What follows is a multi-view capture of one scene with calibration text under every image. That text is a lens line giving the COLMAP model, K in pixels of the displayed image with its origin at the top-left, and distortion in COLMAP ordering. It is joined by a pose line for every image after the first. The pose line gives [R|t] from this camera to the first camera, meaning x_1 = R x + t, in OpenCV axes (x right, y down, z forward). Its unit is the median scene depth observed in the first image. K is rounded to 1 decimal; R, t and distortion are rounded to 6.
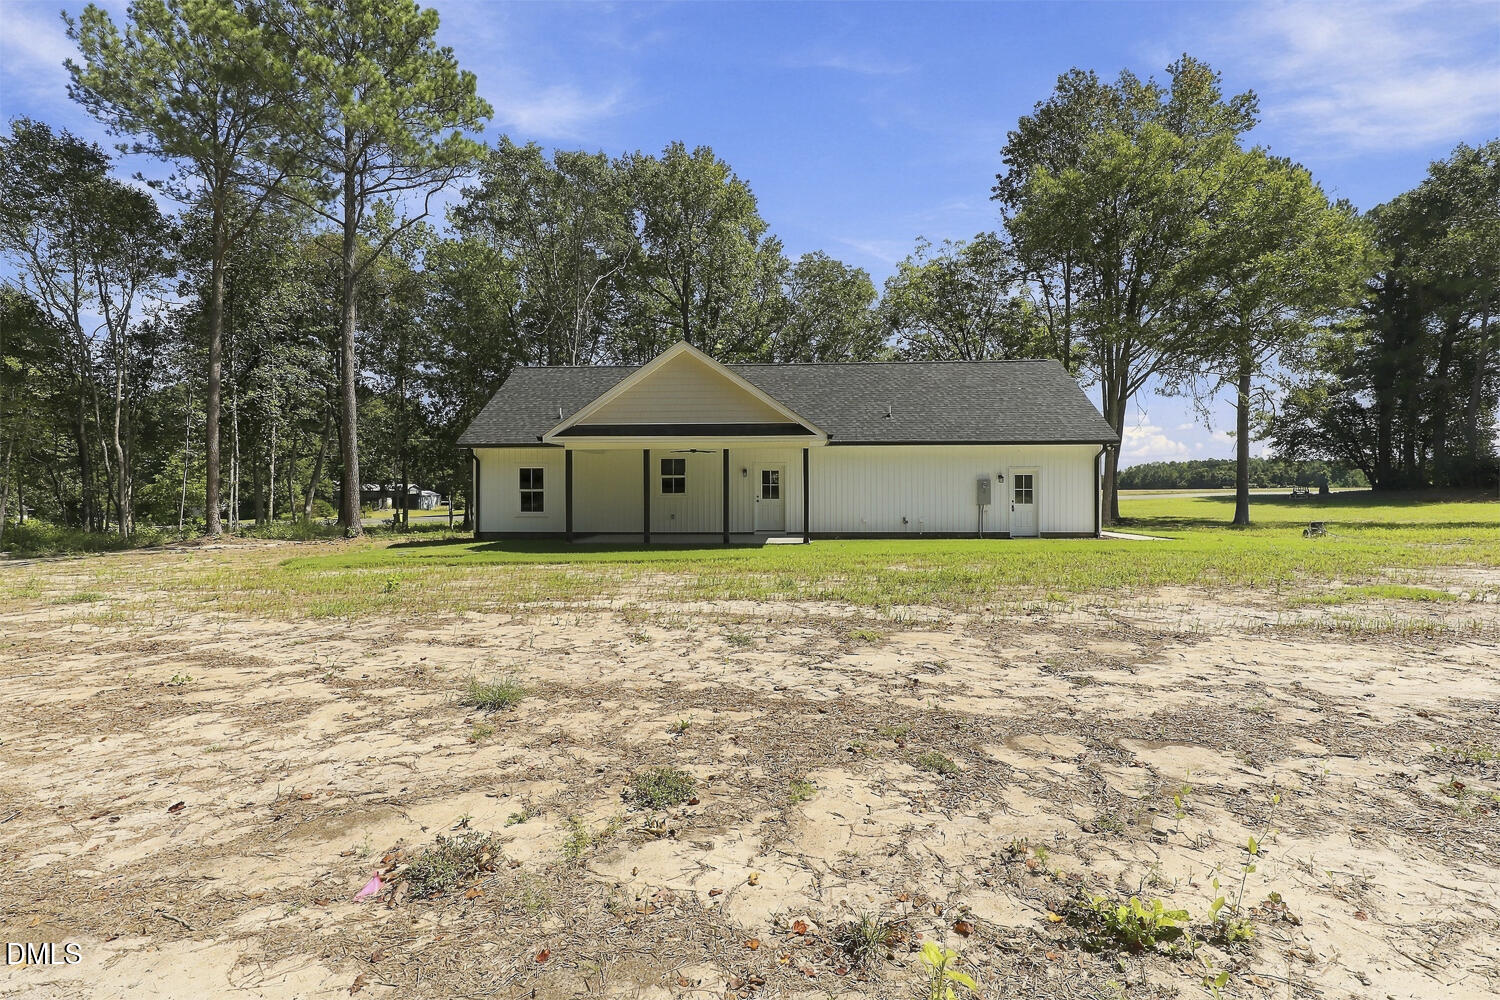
lens RADIAL K [[685.7, 0, 745.8], [0, 685.7, 490.8], [0, 0, 1]] dist [-0.000091, 0.000183]
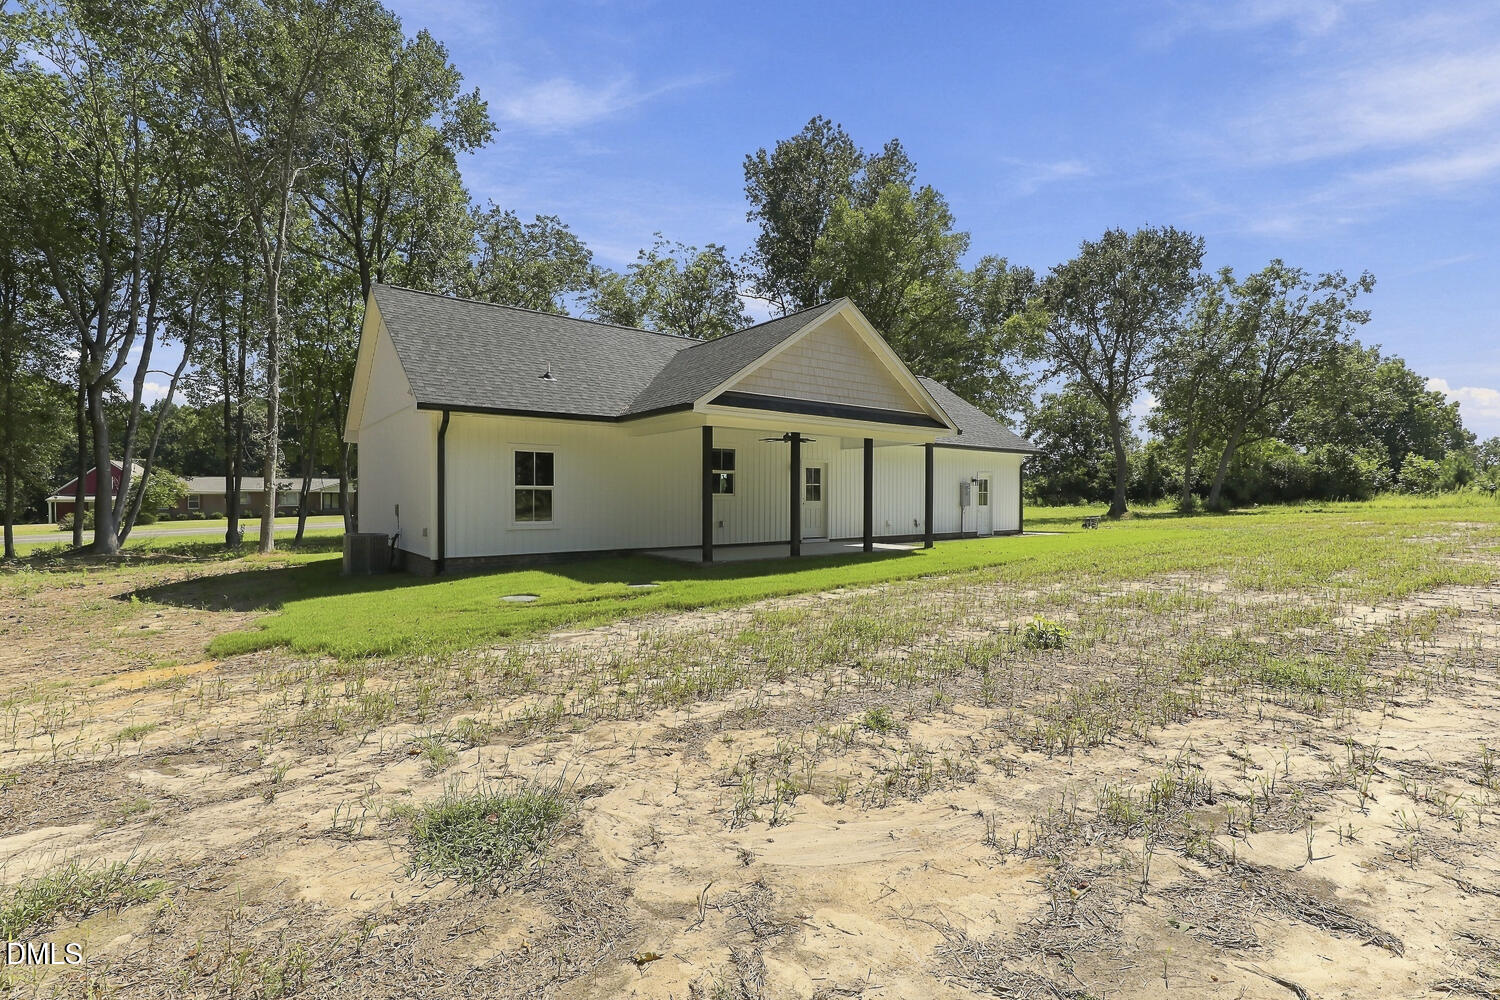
lens RADIAL K [[685.7, 0, 790.4], [0, 685.7, 498.6], [0, 0, 1]] dist [-0.000091, 0.000183]
pose [[0.739749, 0.005005, 0.672864, -0.576847], [-0.000674, 0.999977, -0.006697, 0.014622], [-0.672883, 0.004501, 0.739736, 0.389481]]
